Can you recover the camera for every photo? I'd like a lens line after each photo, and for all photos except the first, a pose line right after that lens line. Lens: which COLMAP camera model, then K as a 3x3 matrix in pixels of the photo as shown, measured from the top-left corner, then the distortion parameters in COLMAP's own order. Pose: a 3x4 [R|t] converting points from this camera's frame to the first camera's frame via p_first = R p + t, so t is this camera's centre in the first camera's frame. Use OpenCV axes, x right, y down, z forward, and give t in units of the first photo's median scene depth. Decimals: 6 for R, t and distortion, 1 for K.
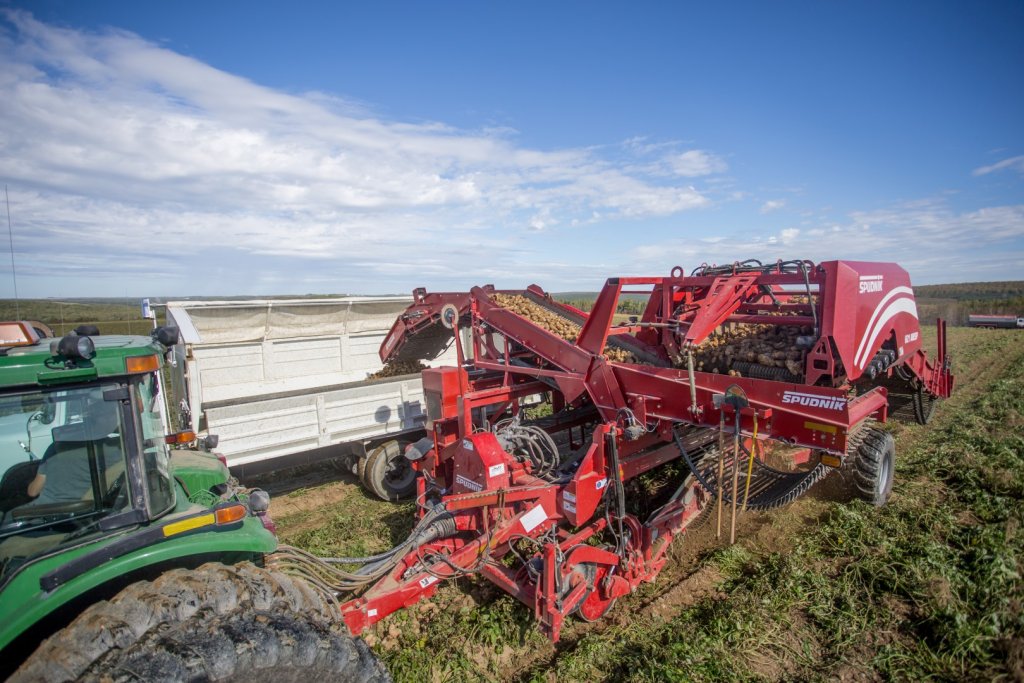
lens RADIAL K [[507.5, 0, 512.0], [0, 507.5, 341.5], [0, 0, 1]] dist [-0.040635, 0.016468]
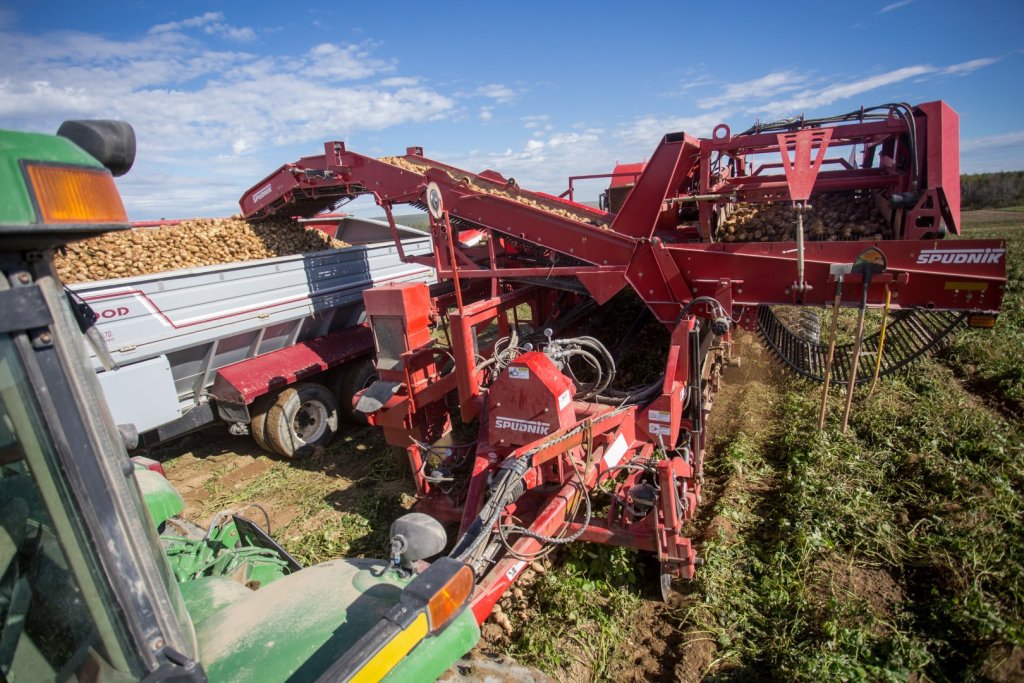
lens RADIAL K [[507.5, 0, 512.0], [0, 507.5, 341.5], [0, 0, 1]] dist [-0.040635, 0.016468]
pose [[0.926173, -0.127866, 0.354759, -0.359055], [0.079361, 0.985780, 0.148118, 0.058056], [-0.368653, -0.109029, 0.923151, 0.370400]]
